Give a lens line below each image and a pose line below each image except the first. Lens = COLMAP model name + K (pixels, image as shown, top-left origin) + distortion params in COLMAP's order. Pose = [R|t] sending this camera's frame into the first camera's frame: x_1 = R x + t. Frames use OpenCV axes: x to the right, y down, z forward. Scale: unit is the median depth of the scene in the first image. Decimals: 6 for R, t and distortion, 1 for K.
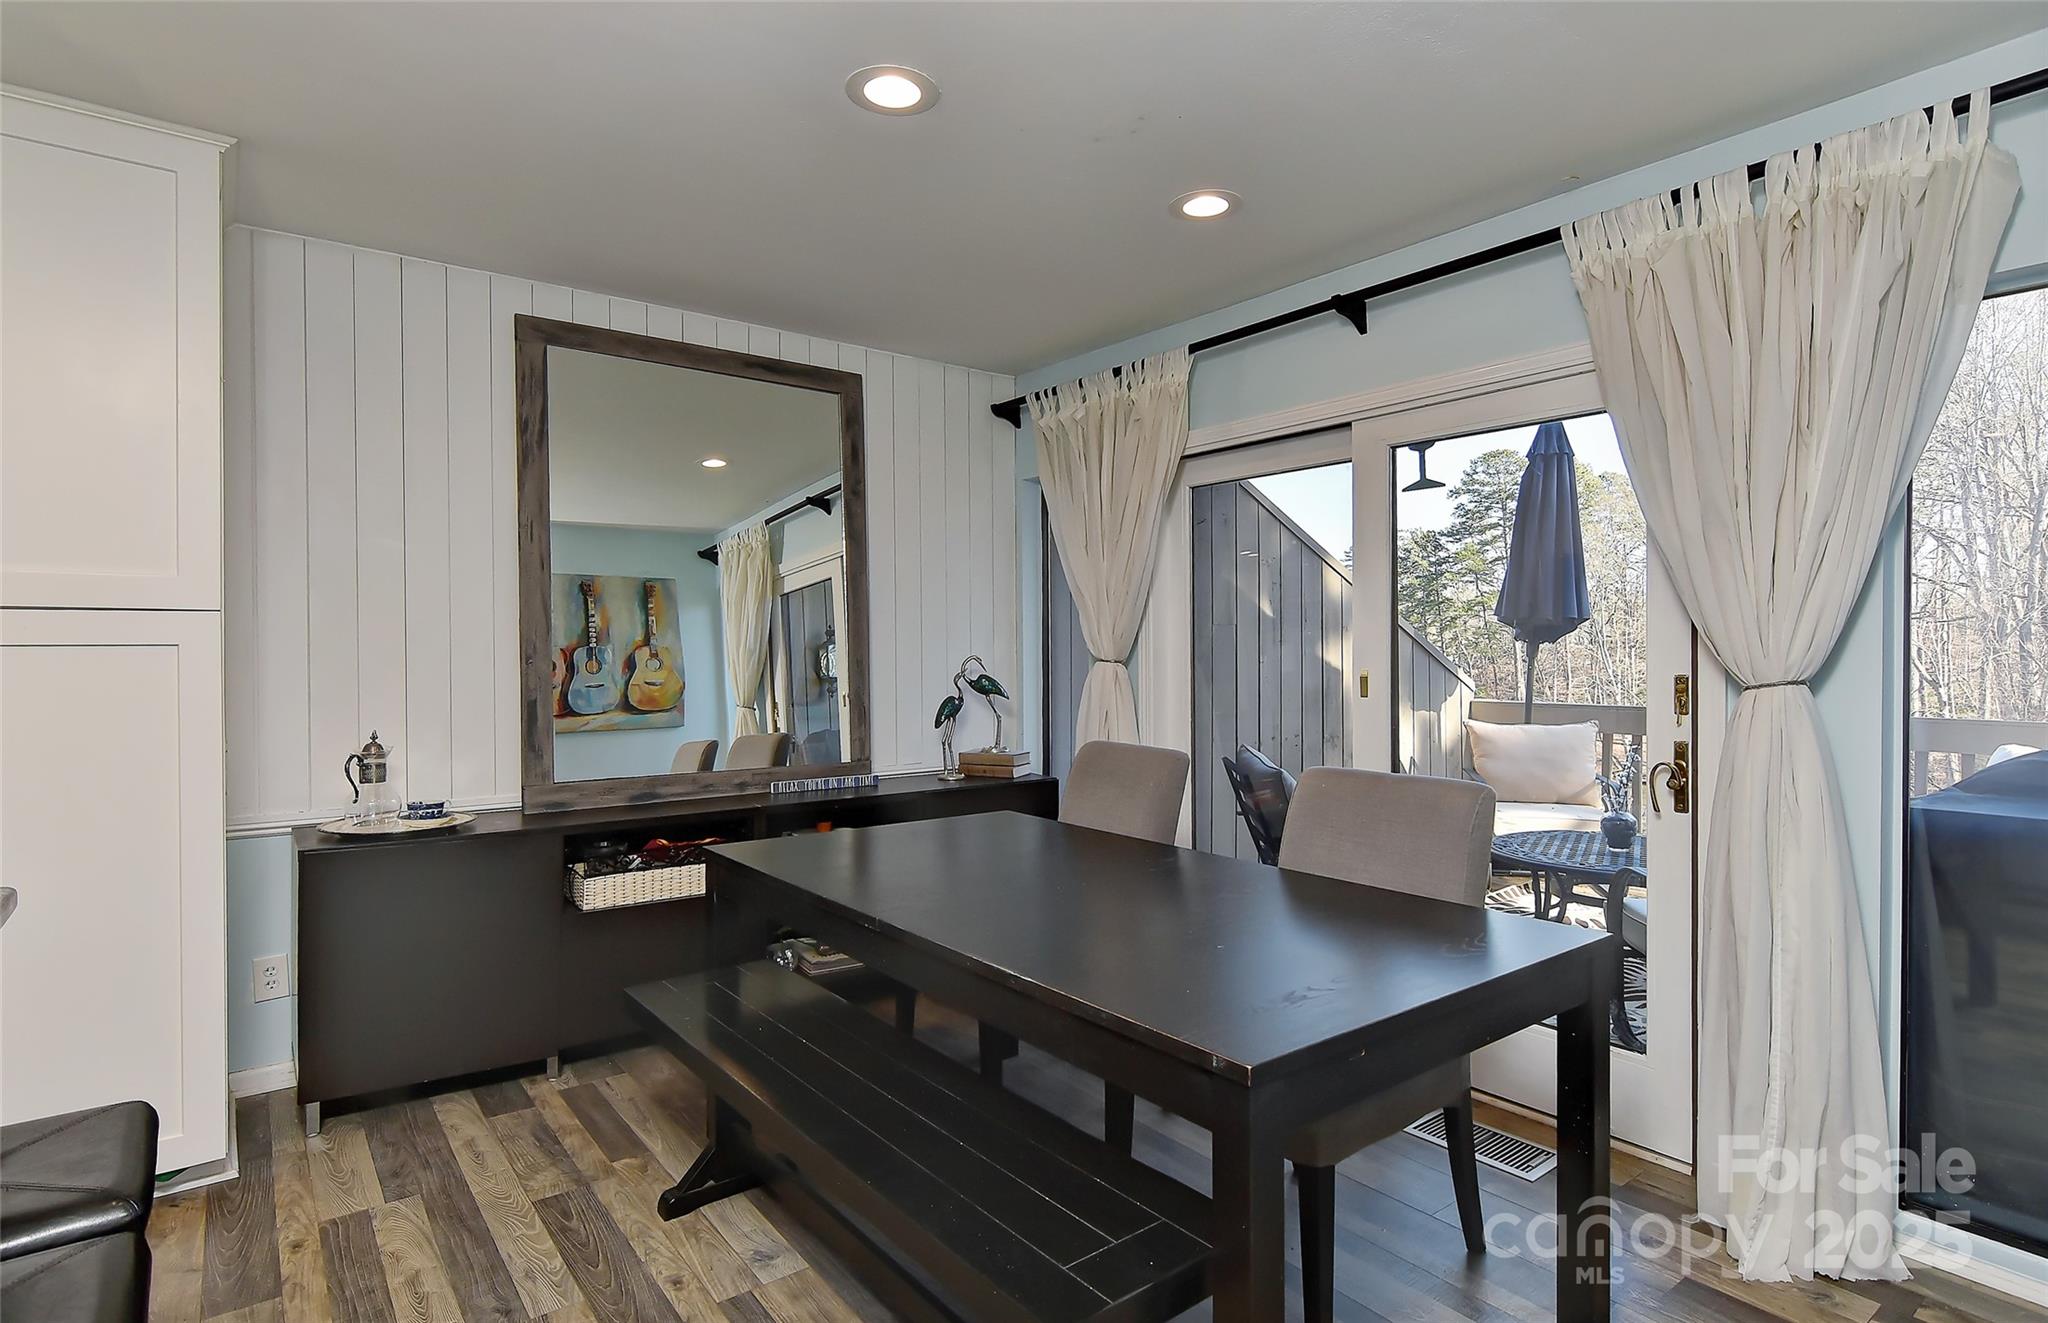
lens RADIAL K [[1047.8, 0, 1027.7], [0, 1047.8, 653.2], [0, 0, 1]] dist [0.003896, -0.003172]
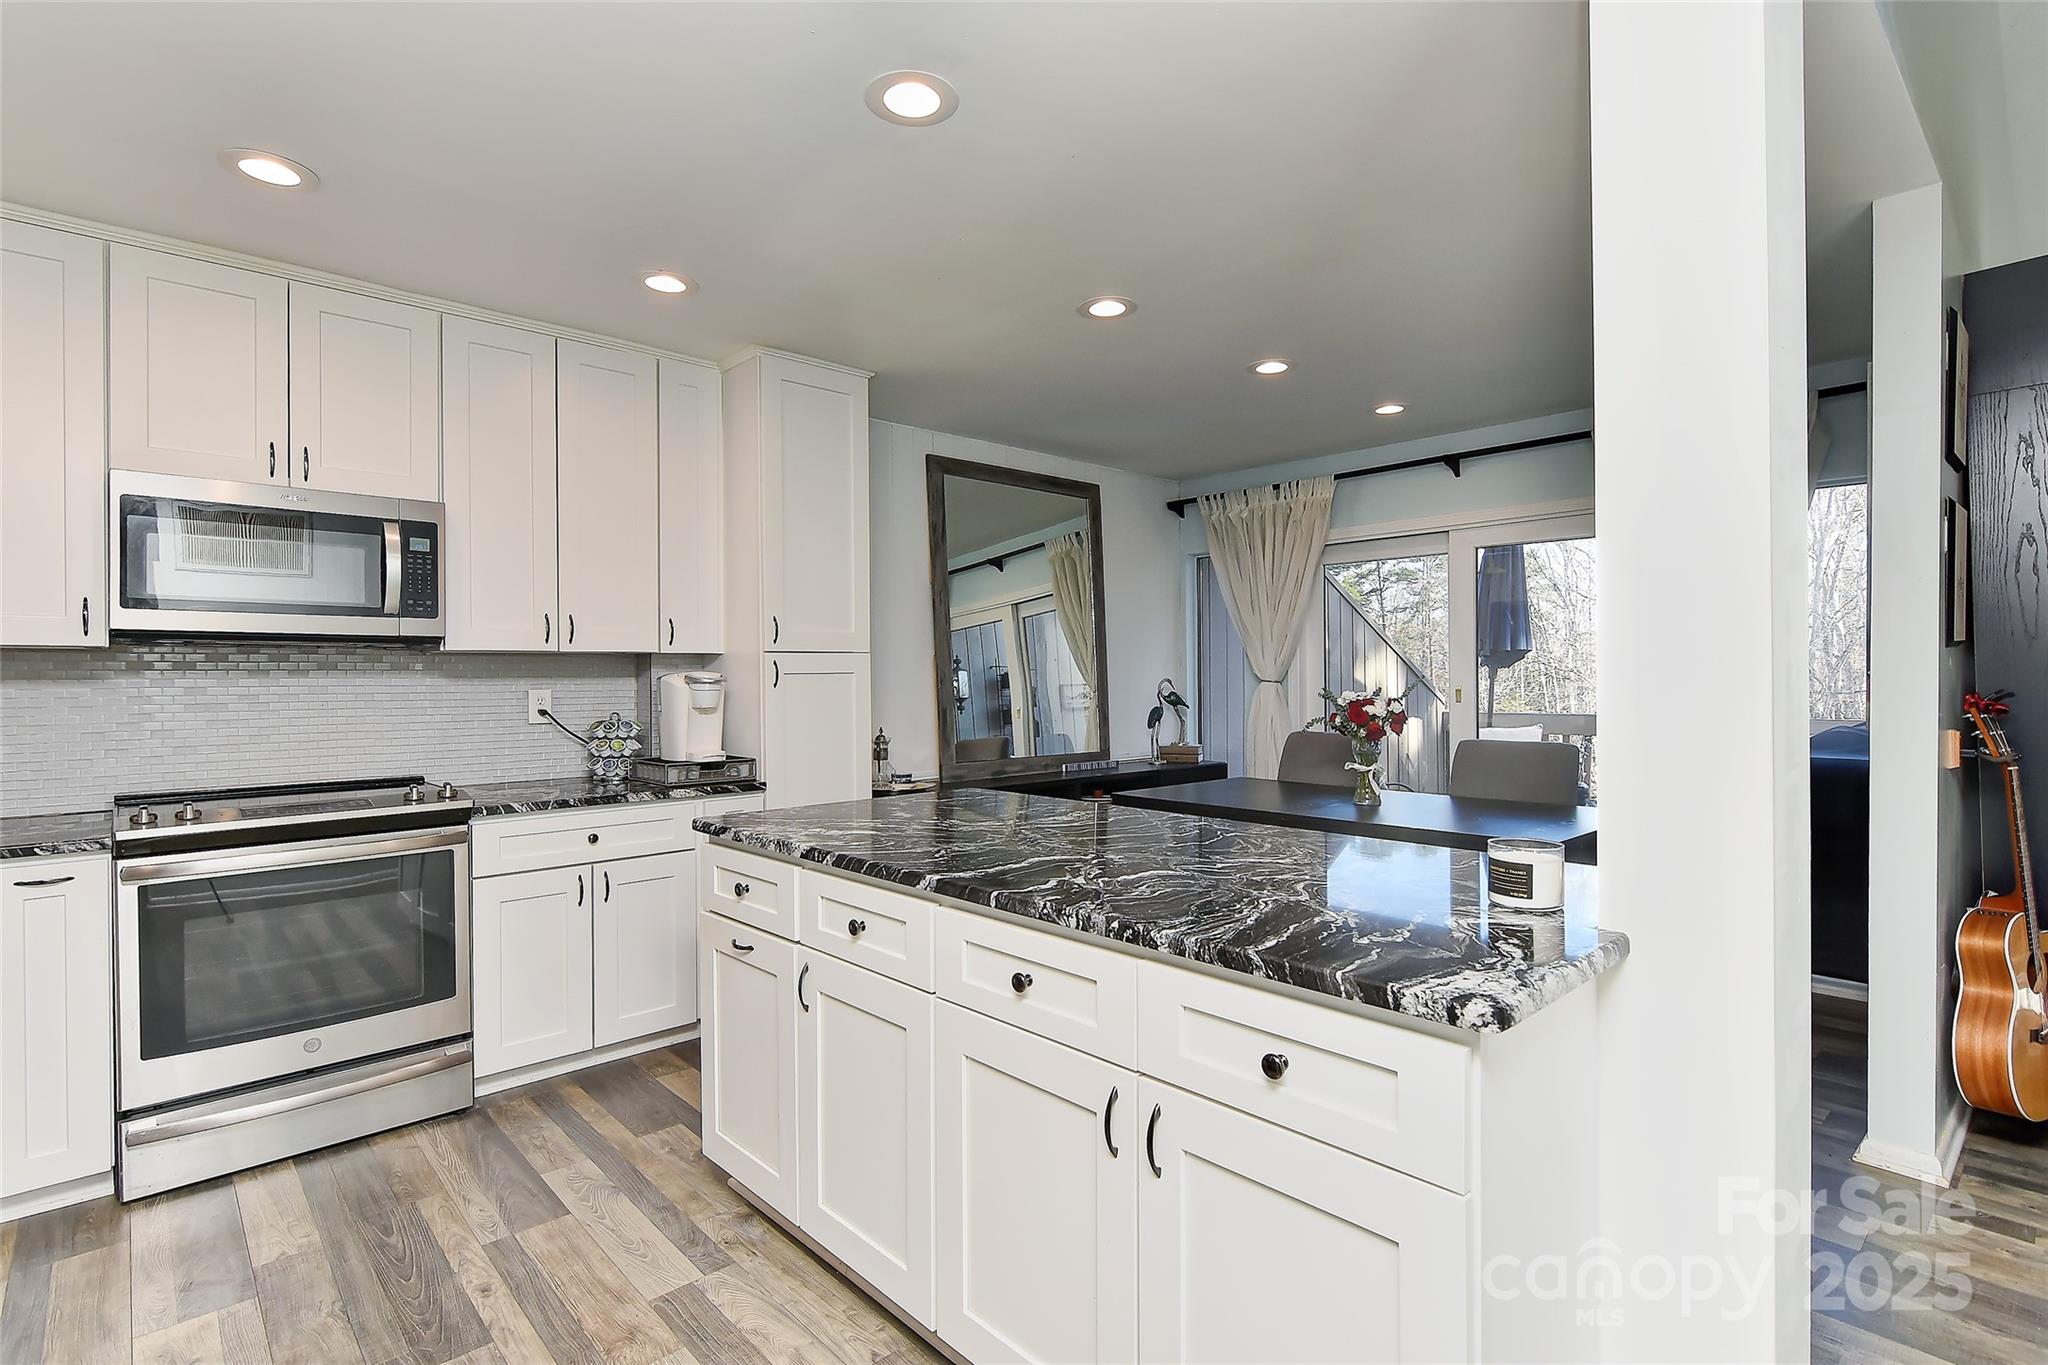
lens RADIAL K [[998.7, 0, 1064.2], [0, 998.7, 688.0], [0, 0, 1]] dist [0.000499, -0.002780]
pose [[0.993080, -0.007532, 0.117197, -0.375845], [0.006561, 0.999941, 0.008668, 0.002661], [-0.117255, -0.007839, 0.993071, -0.371206]]
